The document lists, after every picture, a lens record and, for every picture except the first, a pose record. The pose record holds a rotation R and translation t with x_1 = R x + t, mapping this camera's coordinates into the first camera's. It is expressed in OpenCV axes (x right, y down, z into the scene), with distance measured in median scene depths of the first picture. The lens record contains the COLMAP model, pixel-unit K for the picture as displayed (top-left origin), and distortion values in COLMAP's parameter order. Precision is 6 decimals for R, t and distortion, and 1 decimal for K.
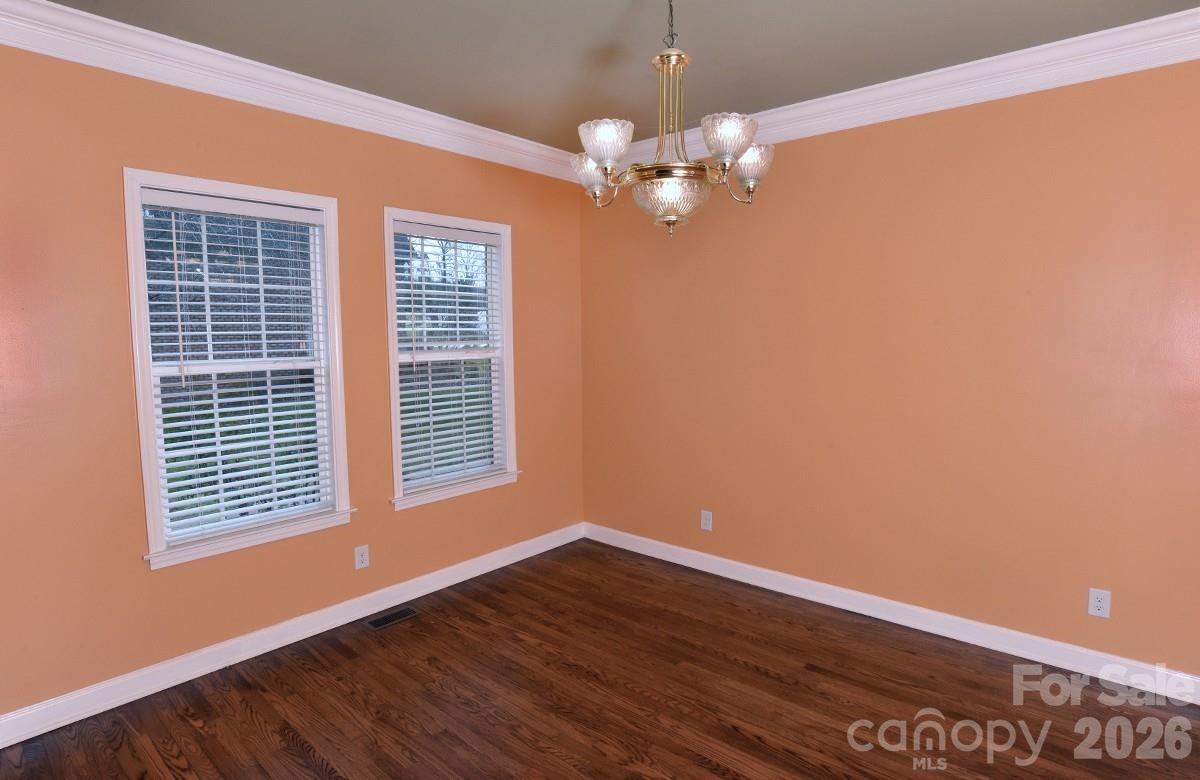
lens RADIAL K [[619.9, 0, 602.7], [0, 619.9, 393.2], [0, 0, 1]] dist [-0.071639, 0.030245]
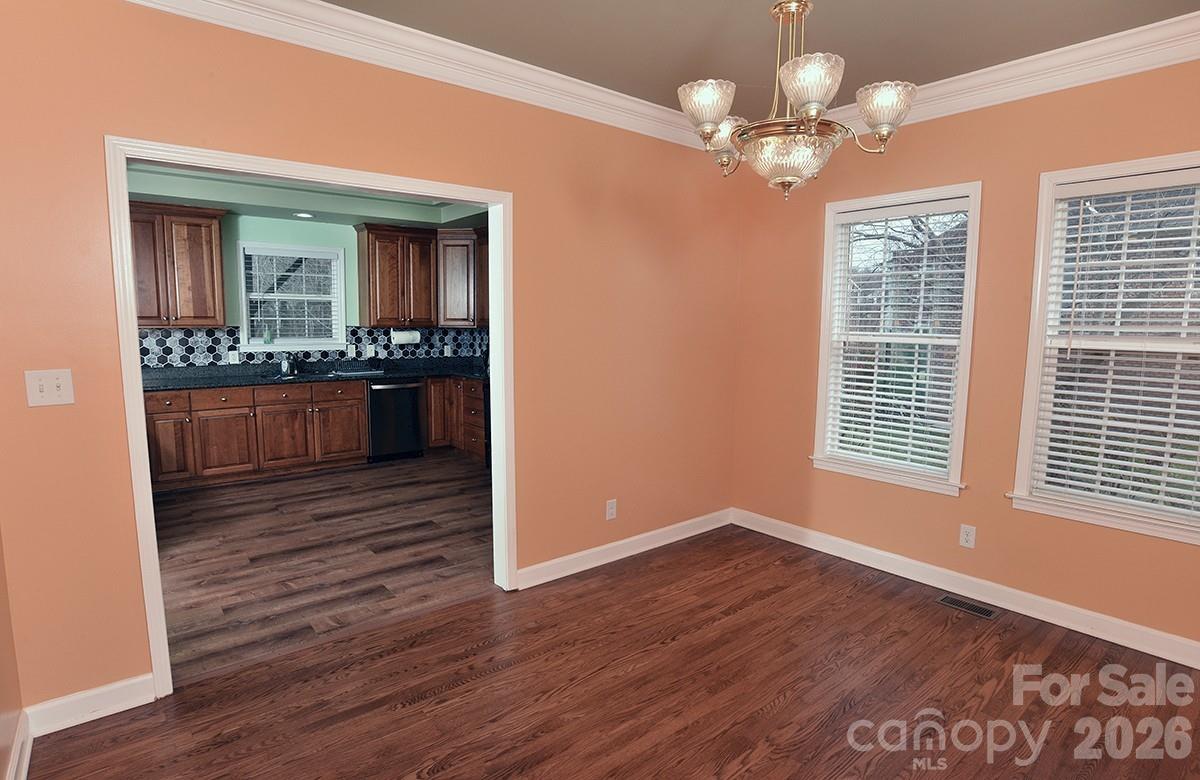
lens RADIAL K [[619.9, 0, 602.7], [0, 619.9, 393.2], [0, 0, 1]] dist [-0.071639, 0.030245]
pose [[-0.151659, 0.131754, -0.979612, 0.746119], [-0.099507, 0.984006, 0.147750, -0.059301], [0.983411, 0.119886, -0.136123, 0.599012]]
